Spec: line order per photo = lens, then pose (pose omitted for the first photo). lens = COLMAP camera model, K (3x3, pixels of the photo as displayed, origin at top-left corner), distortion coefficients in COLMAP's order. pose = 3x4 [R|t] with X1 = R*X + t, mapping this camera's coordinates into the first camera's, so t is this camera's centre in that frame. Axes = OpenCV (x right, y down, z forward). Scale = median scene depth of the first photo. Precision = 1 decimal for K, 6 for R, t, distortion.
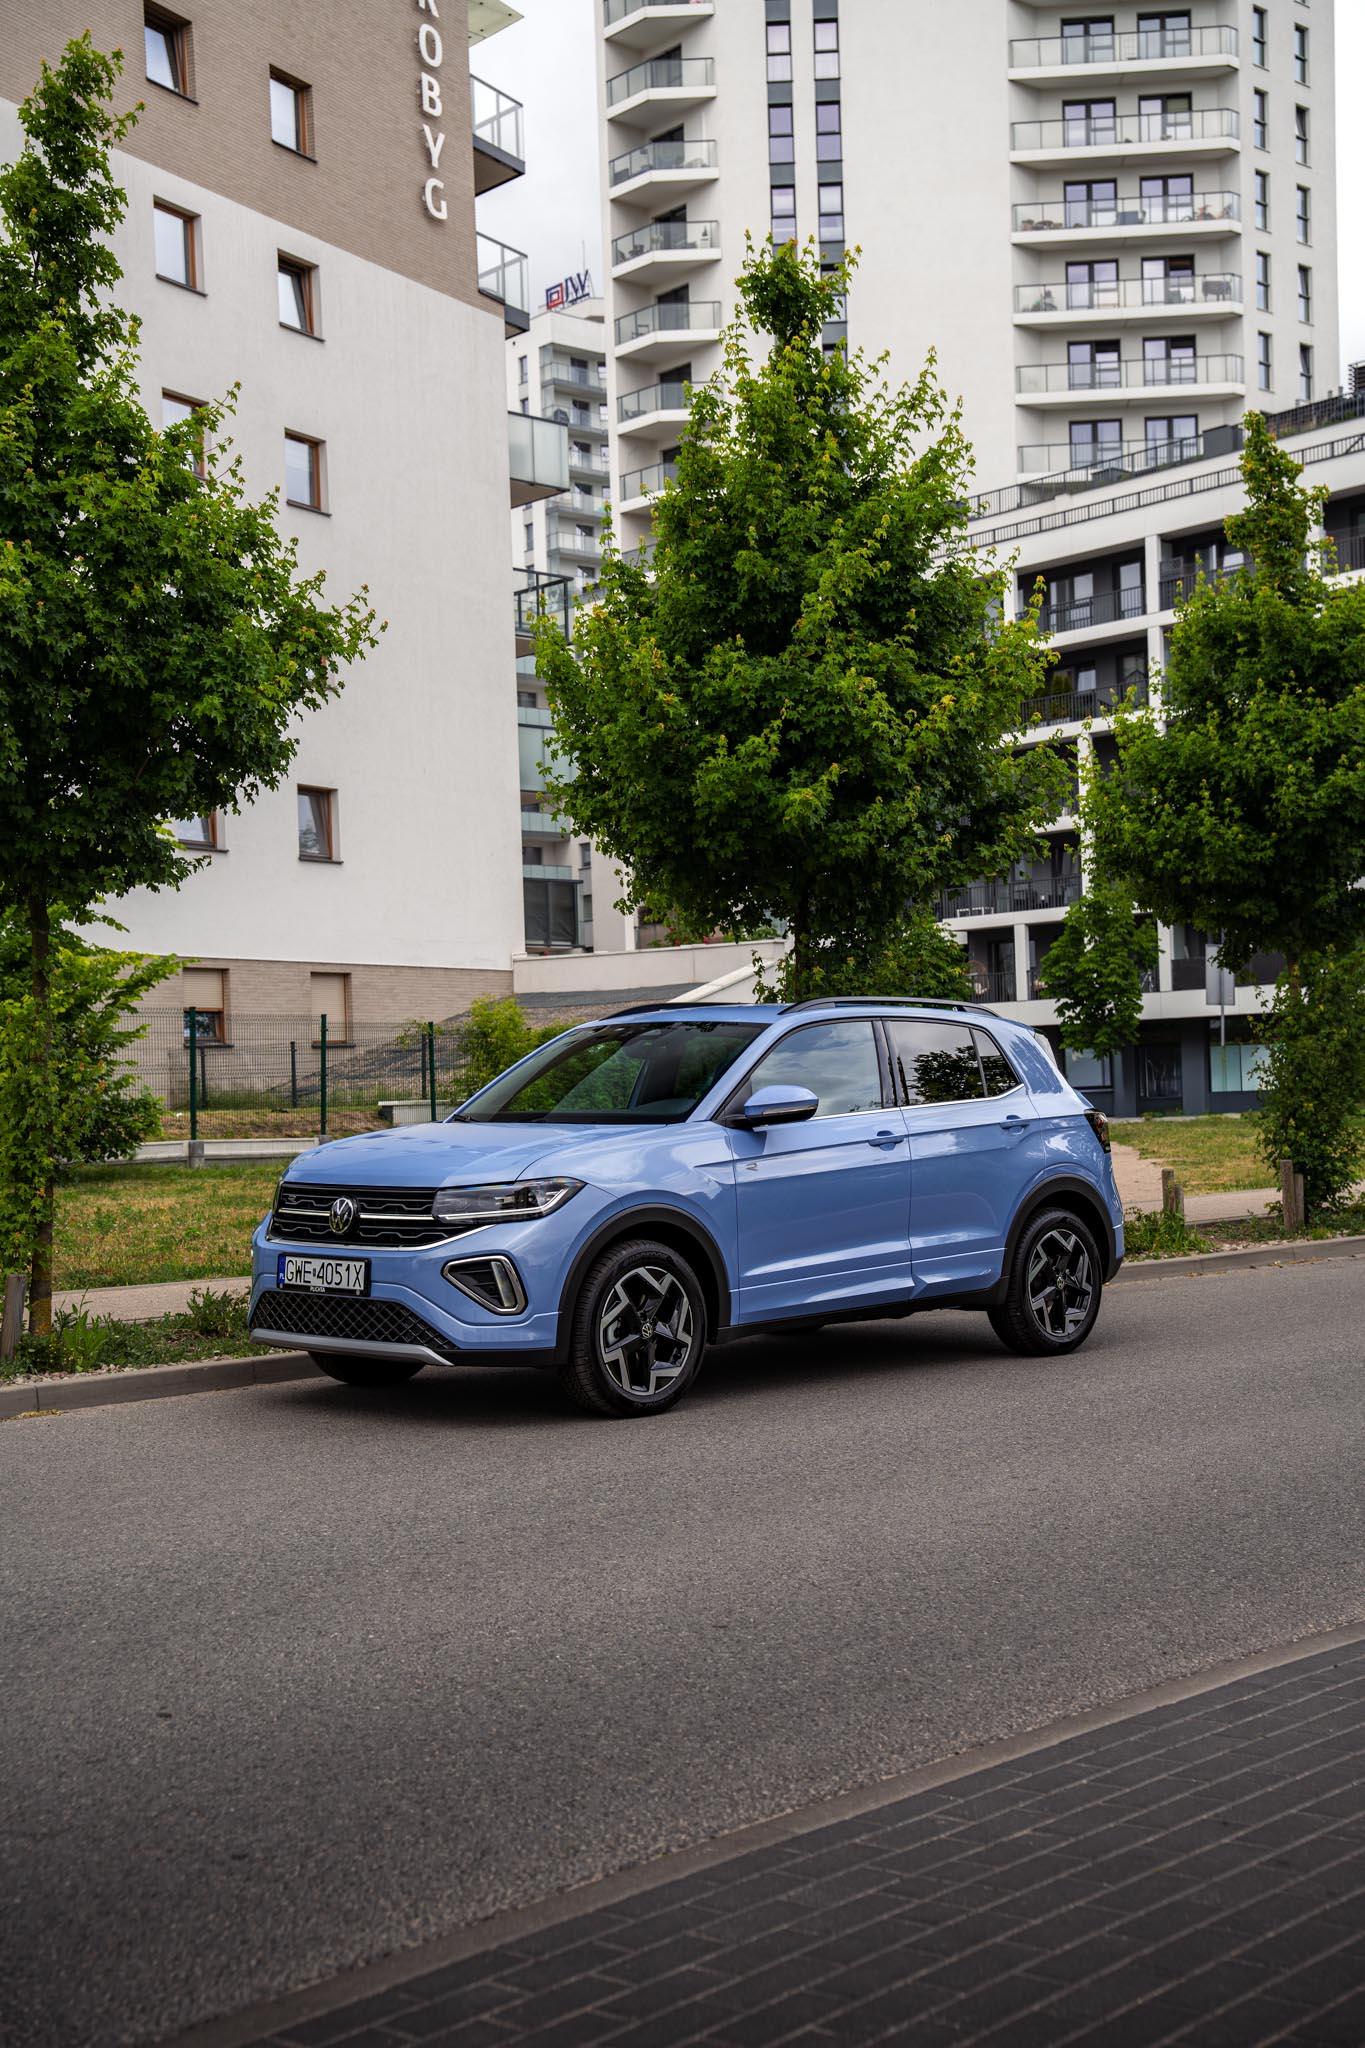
lens RADIAL K [[2486.3, 0, 682.5], [0, 2486.3, 1024.0], [0, 0, 1]] dist [0.256582, 0.001876]
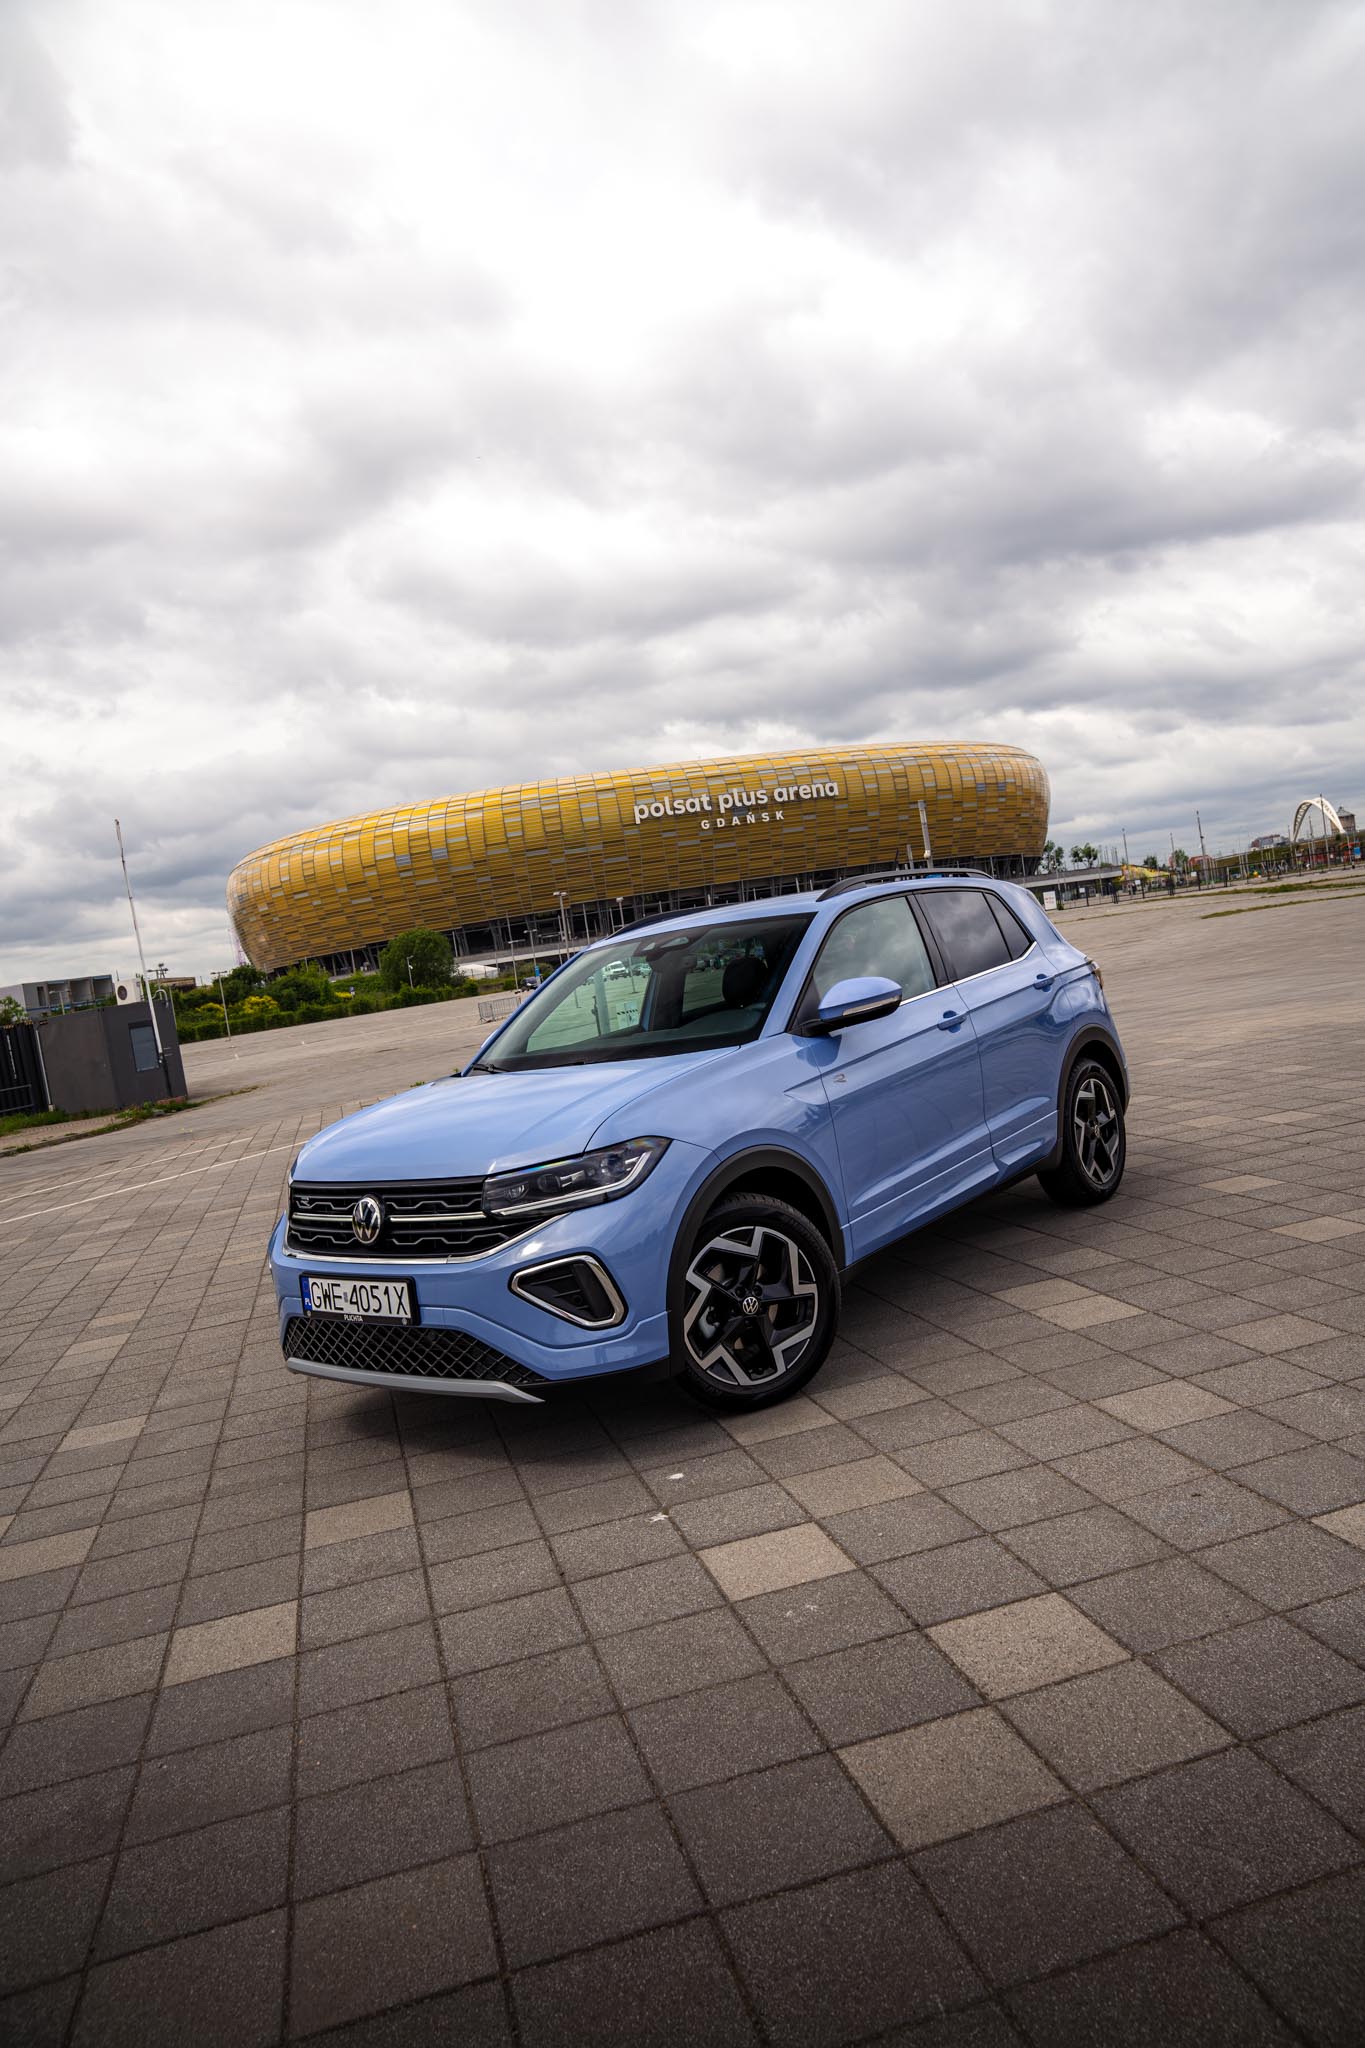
lens RADIAL K [[1413.4, 0, 687.5], [0, 1413.4, 1053.5], [0, 0, 1]] dist [-0.000805, 0.000428]
pose [[0.984781, -0.153348, 0.081792, -0.063622], [0.146743, 0.985814, 0.081466, 0.001727], [-0.093124, -0.068223, 0.993314, 0.540232]]
